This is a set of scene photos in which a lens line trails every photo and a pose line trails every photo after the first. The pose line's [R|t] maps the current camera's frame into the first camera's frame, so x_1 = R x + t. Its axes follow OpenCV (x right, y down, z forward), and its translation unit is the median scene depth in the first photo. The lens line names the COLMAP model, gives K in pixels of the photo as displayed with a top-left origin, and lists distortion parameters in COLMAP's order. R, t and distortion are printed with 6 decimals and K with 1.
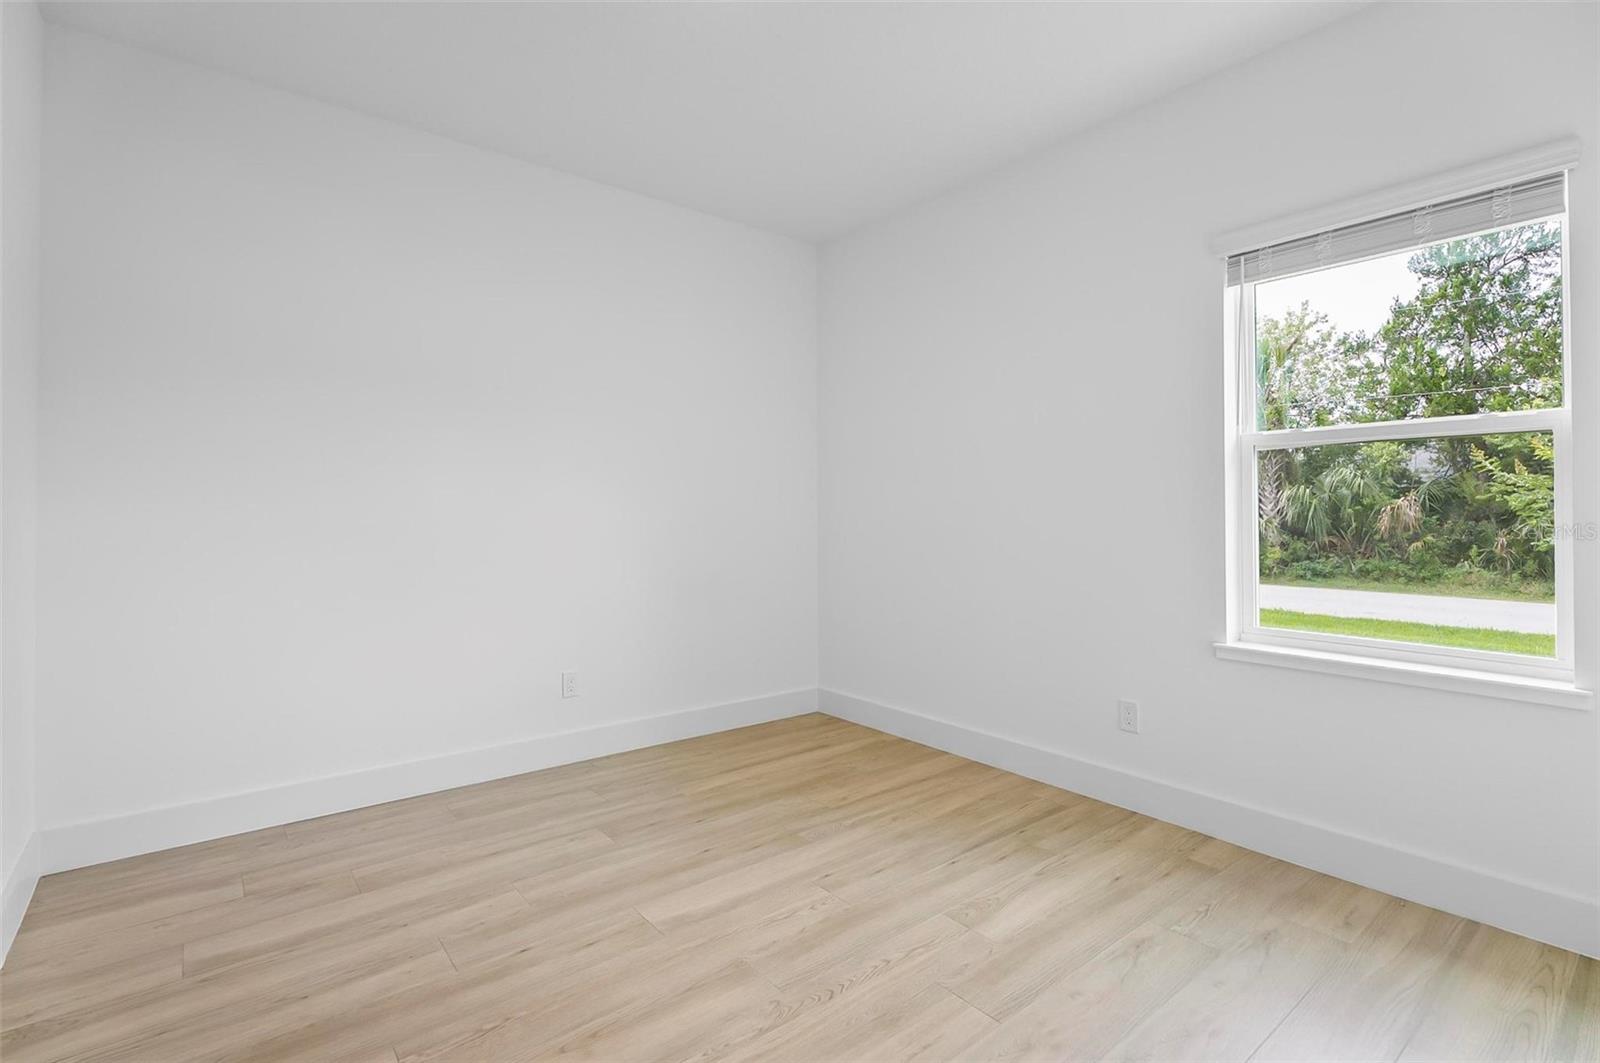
lens RADIAL K [[743.8, 0, 793.7], [0, 743.8, 532.5], [0, 0, 1]] dist [-0.000800, -0.000120]
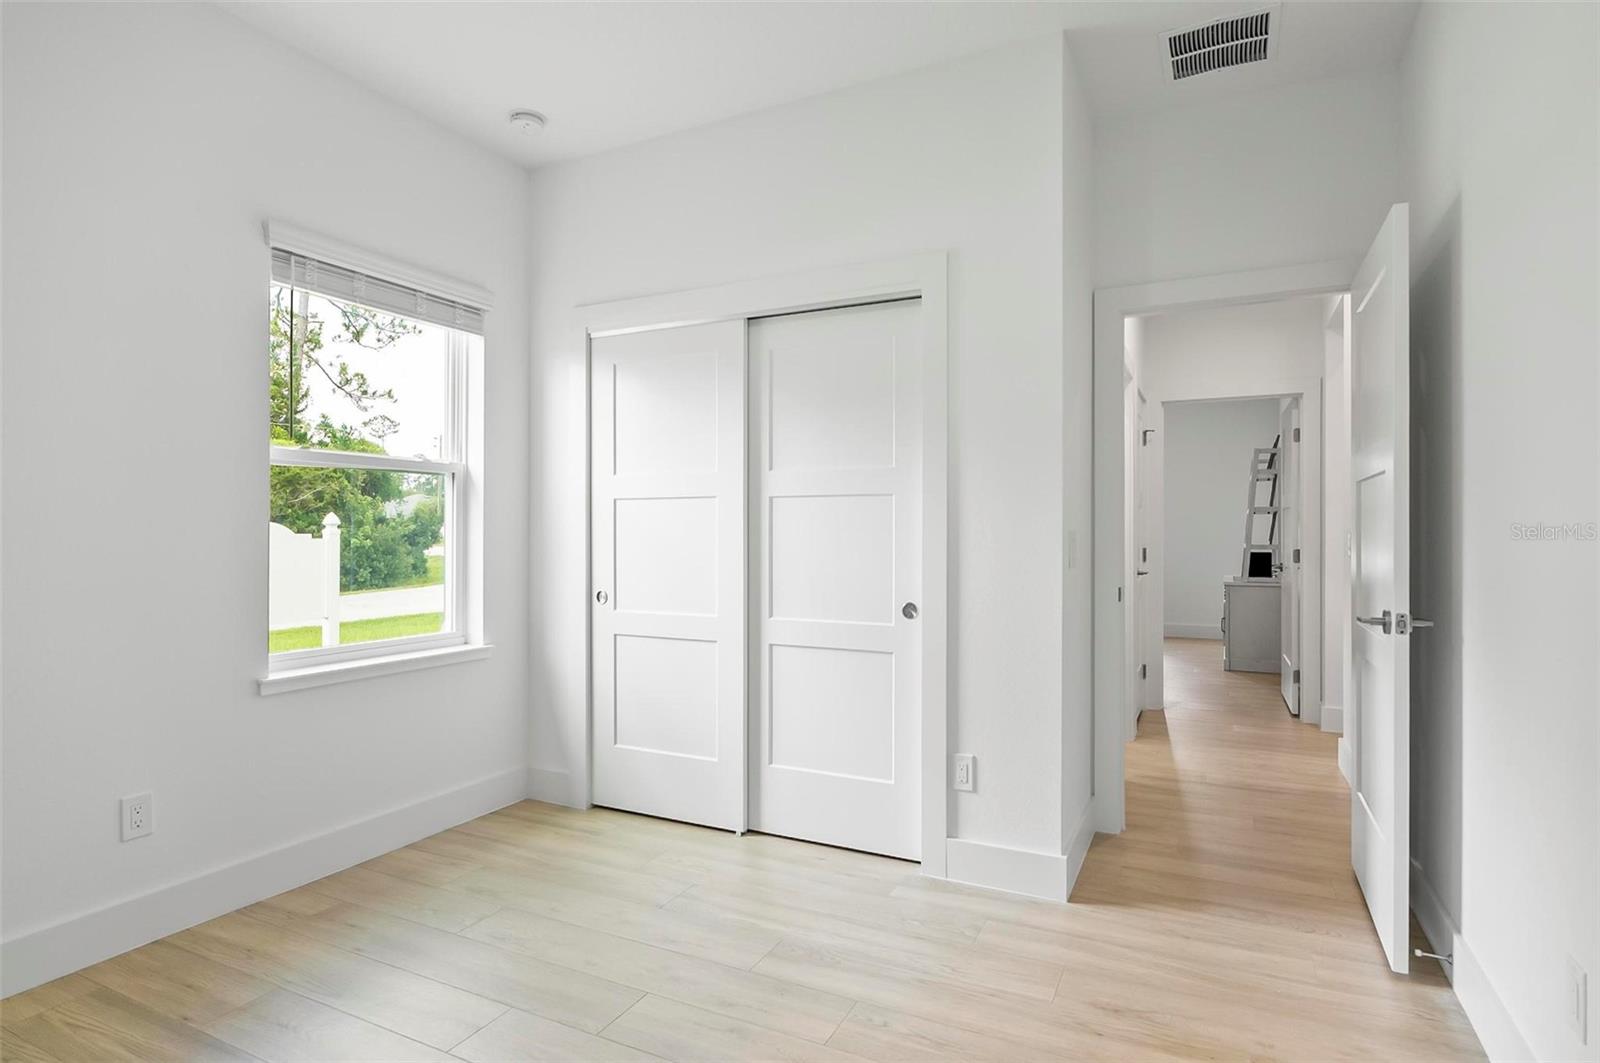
lens RADIAL K [[839.8, 0, 797.9], [0, 839.8, 565.9], [0, 0, 1]] dist [0.001774, -0.000064]
pose [[-0.421966, -0.036807, 0.905864, -0.636747], [0.022518, 0.998442, 0.051058, -0.023718], [-0.906332, 0.041943, -0.420480, 0.891418]]
